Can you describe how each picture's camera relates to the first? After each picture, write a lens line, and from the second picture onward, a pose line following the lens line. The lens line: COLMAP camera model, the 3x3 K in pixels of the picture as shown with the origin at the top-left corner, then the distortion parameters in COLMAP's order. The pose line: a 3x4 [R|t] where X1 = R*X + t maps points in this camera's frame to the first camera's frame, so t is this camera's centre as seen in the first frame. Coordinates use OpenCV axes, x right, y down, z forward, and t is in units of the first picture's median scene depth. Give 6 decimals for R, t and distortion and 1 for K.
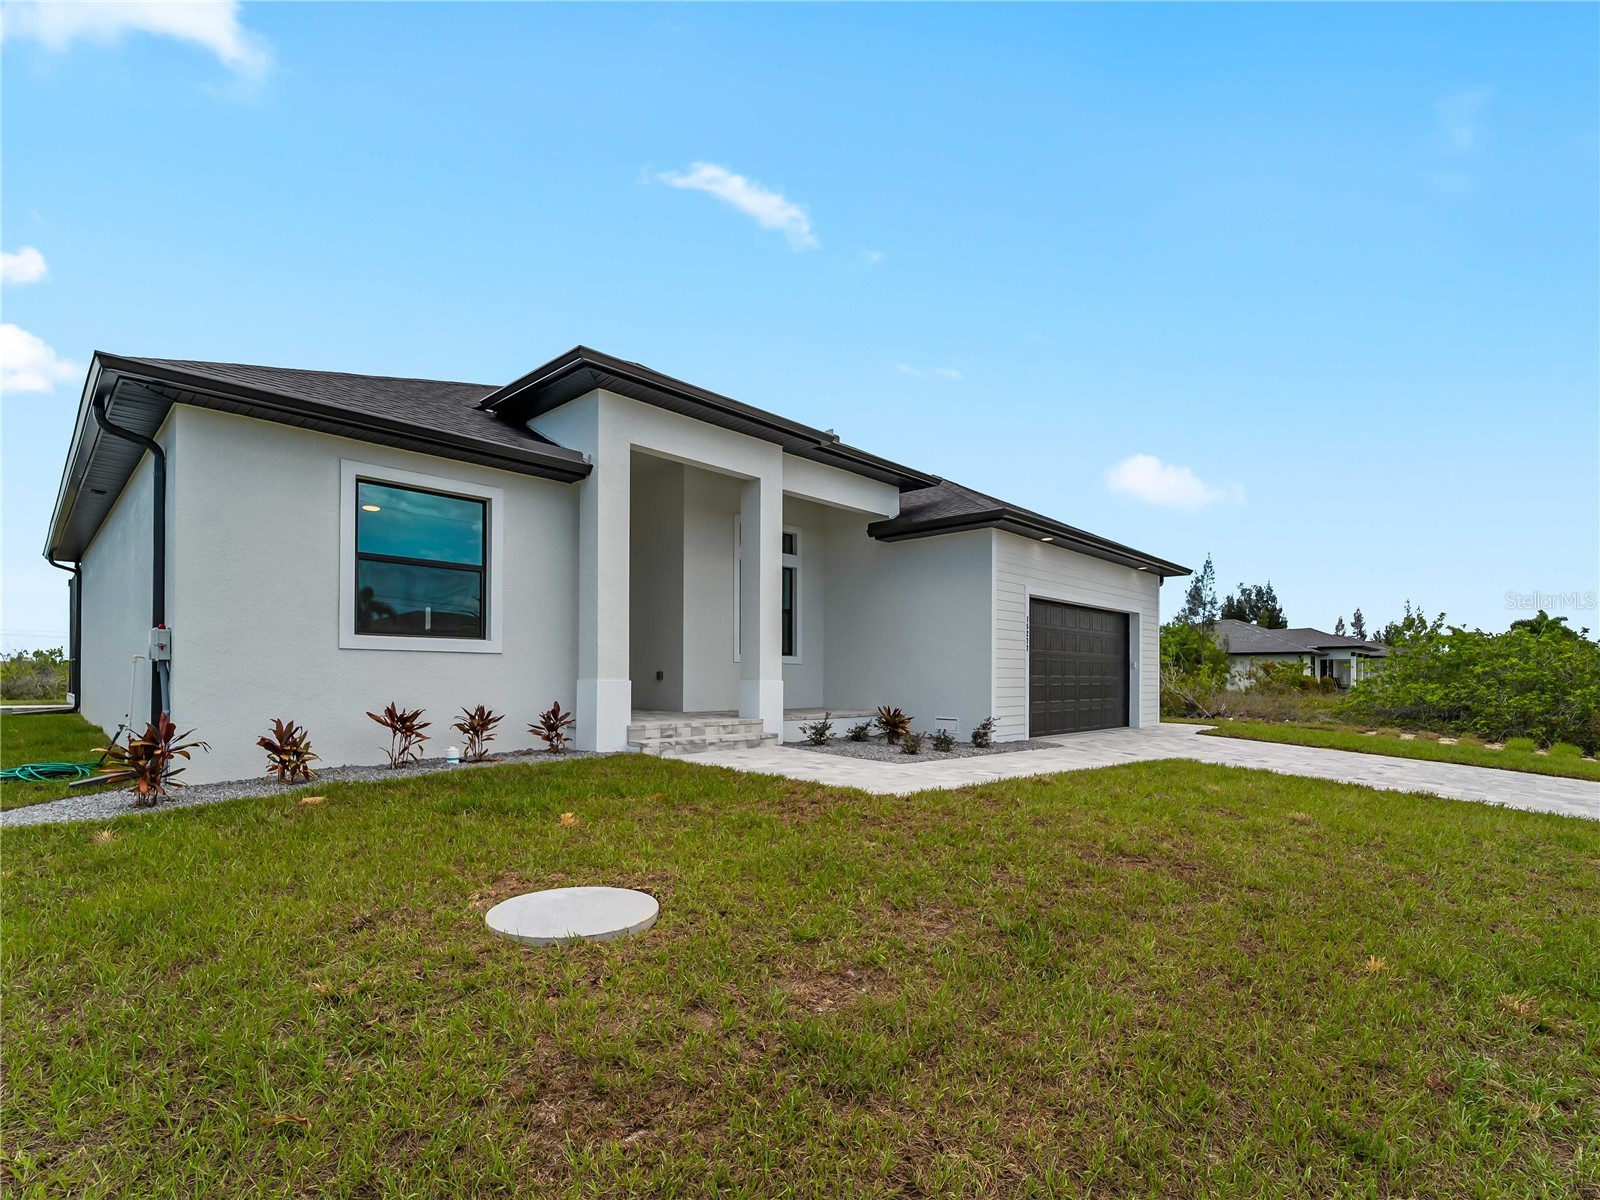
lens RADIAL K [[739.2, 0, 811.4], [0, 739.2, 657.6], [0, 0, 1]] dist [-0.002416, -0.001190]
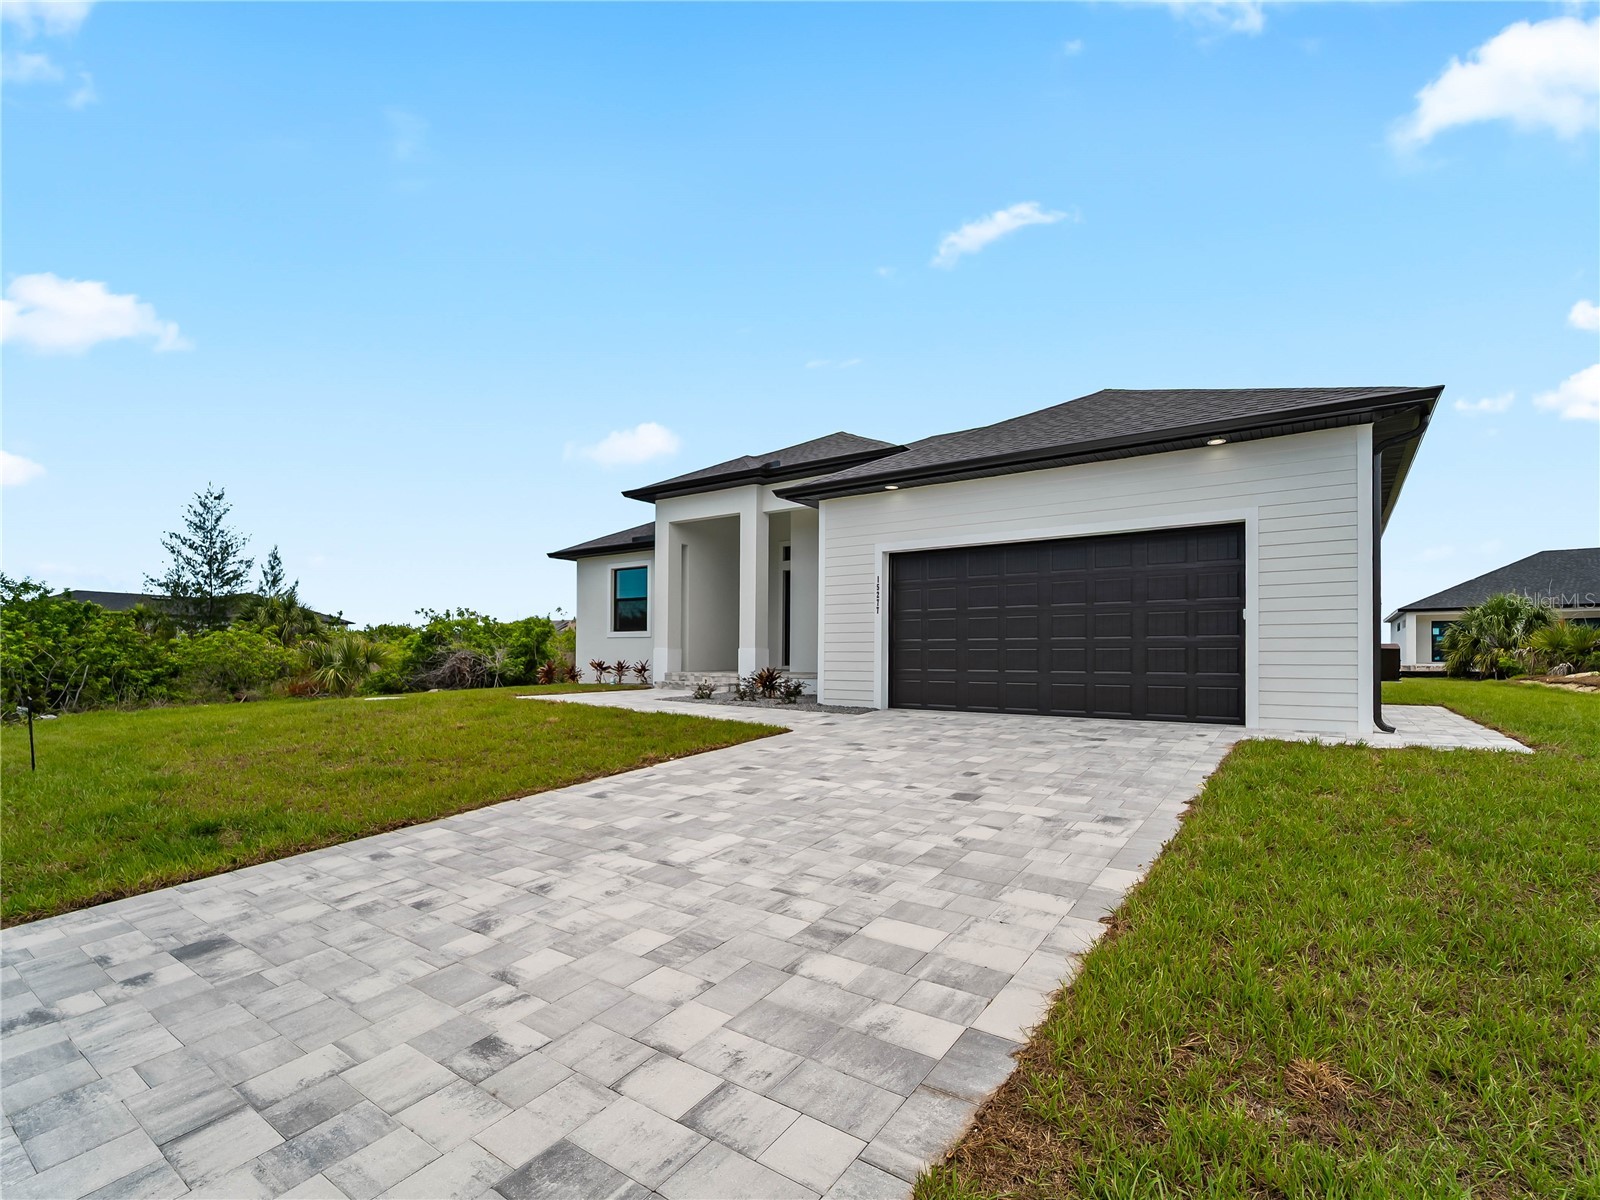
lens RADIAL K [[739.2, 0, 815.9], [0, 739.2, 642.6], [0, 0, 1]] dist [-0.002416, -0.001190]
pose [[0.162950, -0.027508, -0.986251, 1.362060], [0.022039, 0.999463, -0.024235, 0.056033], [0.986388, -0.017787, 0.163469, 0.870281]]
